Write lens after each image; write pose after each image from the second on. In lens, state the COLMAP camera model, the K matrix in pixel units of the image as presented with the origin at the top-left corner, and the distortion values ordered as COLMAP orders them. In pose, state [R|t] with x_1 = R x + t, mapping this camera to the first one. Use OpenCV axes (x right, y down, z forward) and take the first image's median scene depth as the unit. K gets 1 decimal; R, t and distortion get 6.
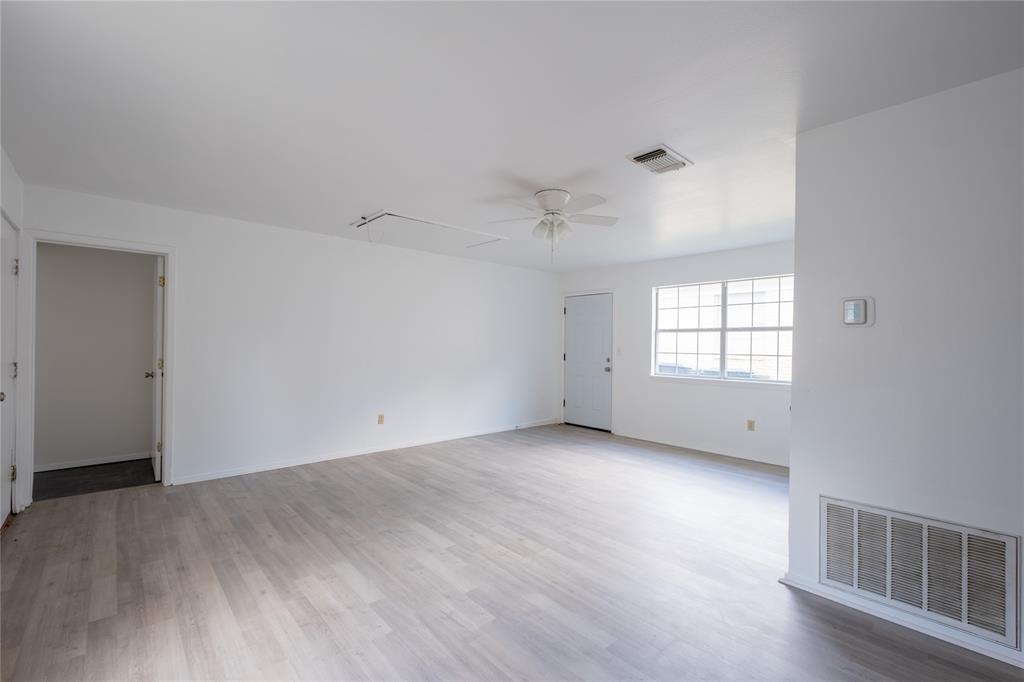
lens RADIAL K [[444.6, 0, 509.4], [0, 444.6, 342.7], [0, 0, 1]] dist [-0.007404, 0.000390]
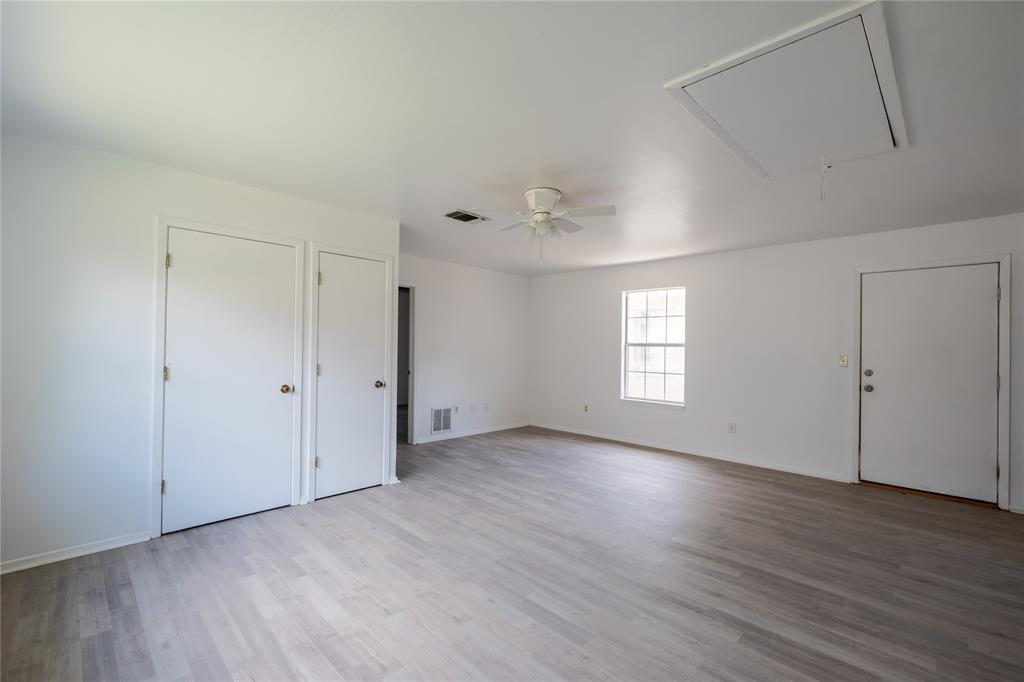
lens RADIAL K [[444.6, 0, 509.4], [0, 444.6, 342.7], [0, 0, 1]] dist [-0.007404, 0.000390]
pose [[-0.998522, -0.026779, -0.047300, 0.148379], [-0.026225, 0.999580, -0.012299, 0.006275], [0.047610, -0.011040, -0.998805, 1.439032]]
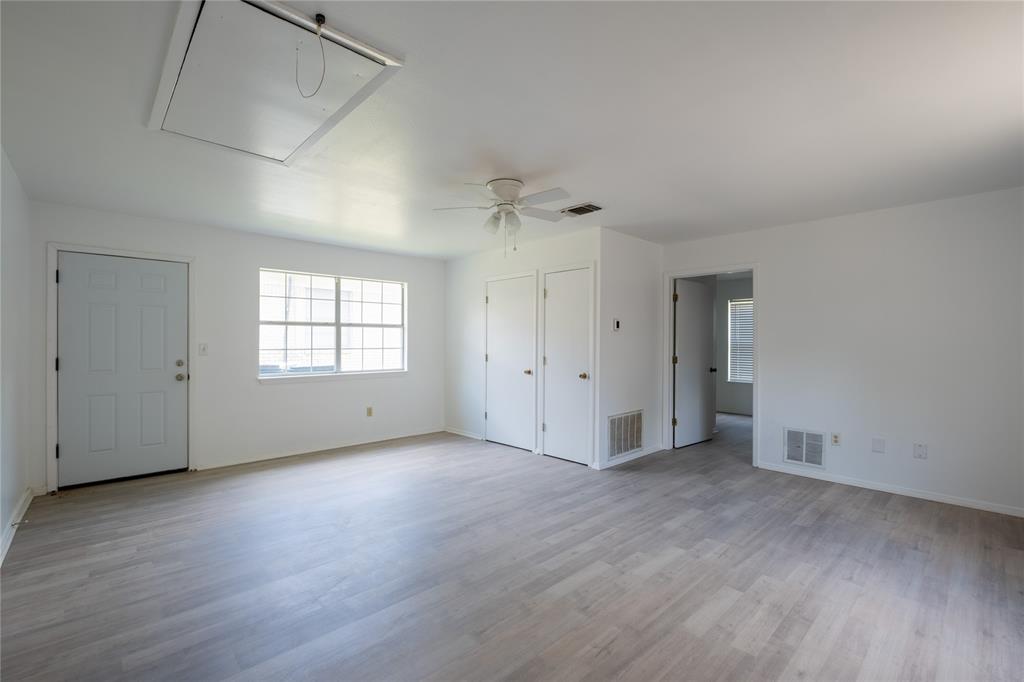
lens RADIAL K [[444.6, 0, 509.4], [0, 444.6, 342.7], [0, 0, 1]] dist [-0.007404, 0.000390]
pose [[-0.014359, -0.013598, 0.999804, -0.632529], [-0.004420, 0.999899, 0.013536, -0.004021], [-0.999887, -0.004225, -0.014418, 0.738732]]
